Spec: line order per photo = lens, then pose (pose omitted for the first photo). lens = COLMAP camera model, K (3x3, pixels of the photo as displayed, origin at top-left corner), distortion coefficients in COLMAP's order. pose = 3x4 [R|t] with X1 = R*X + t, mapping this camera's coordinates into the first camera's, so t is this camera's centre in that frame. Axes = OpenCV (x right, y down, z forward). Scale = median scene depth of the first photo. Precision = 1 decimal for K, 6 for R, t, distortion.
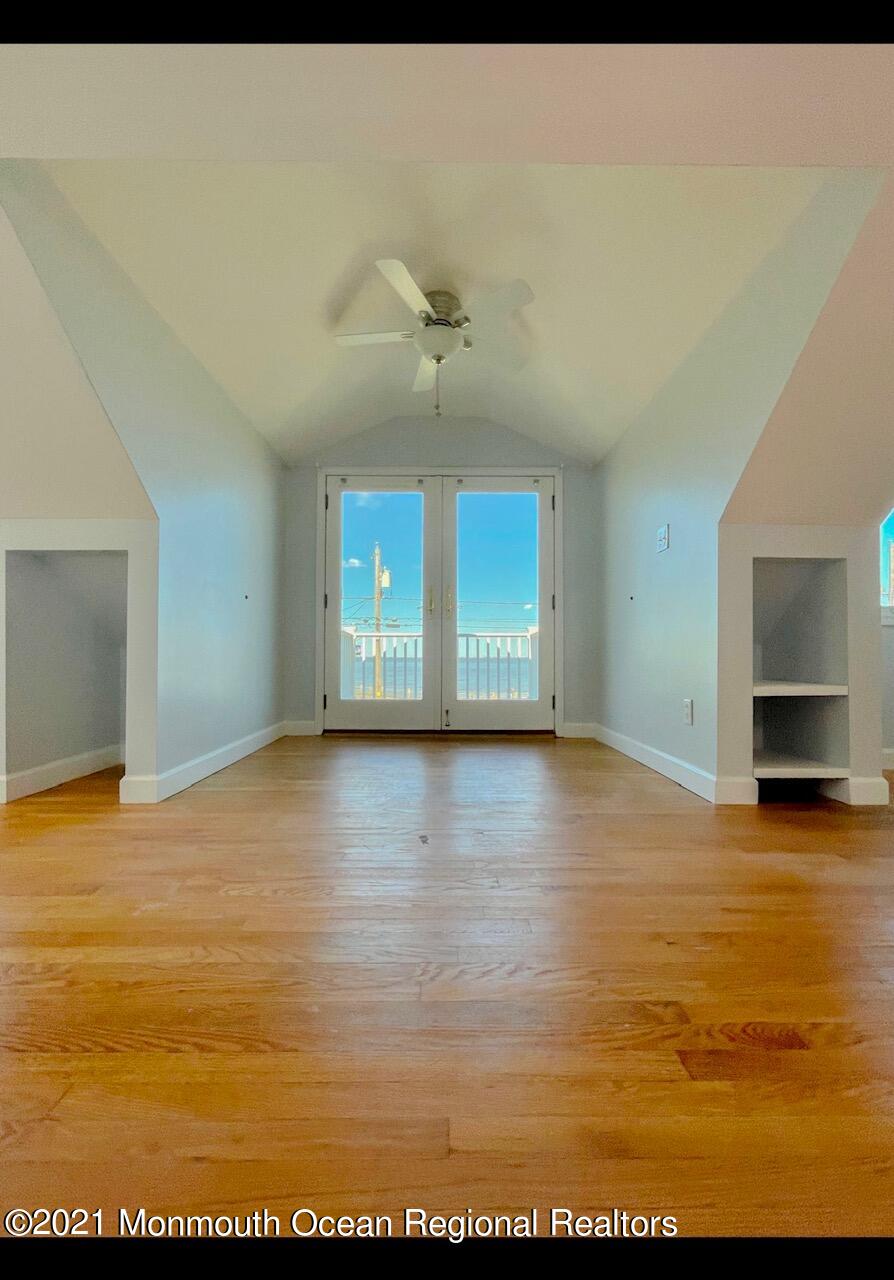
lens RADIAL K [[522.1, 0, 447.0], [0, 522.1, 640.0], [0, 0, 1]] dist [0.000610, -0.000006]
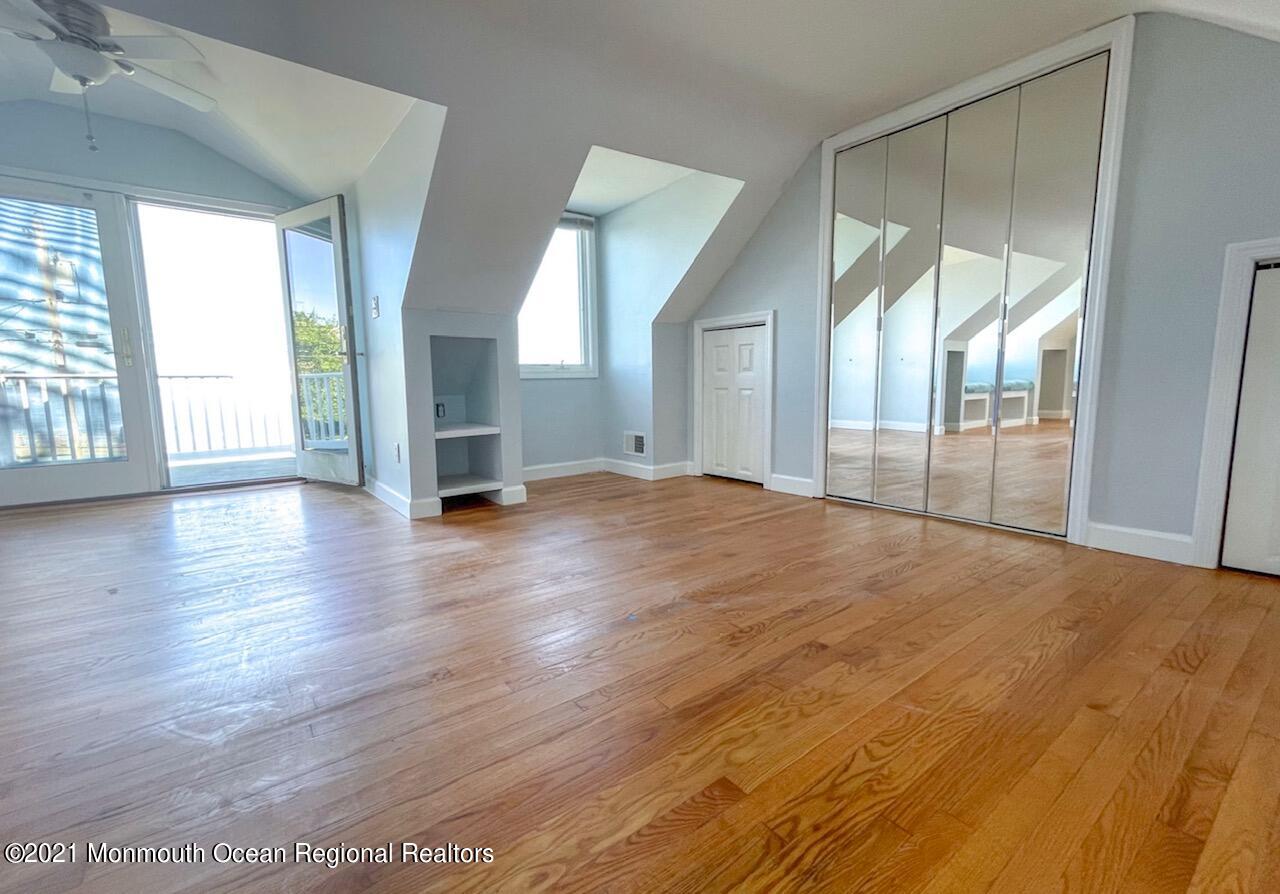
lens RADIAL K [[574.3, 0, 658.7], [0, 574.3, 450.2], [0, 0, 1]] dist [0.001375, -0.000190]
pose [[0.781044, -0.085222, 0.618633, 0.109750], [-0.012362, 0.988340, 0.151759, -0.098237], [-0.624353, -0.126178, 0.770884, -0.529329]]
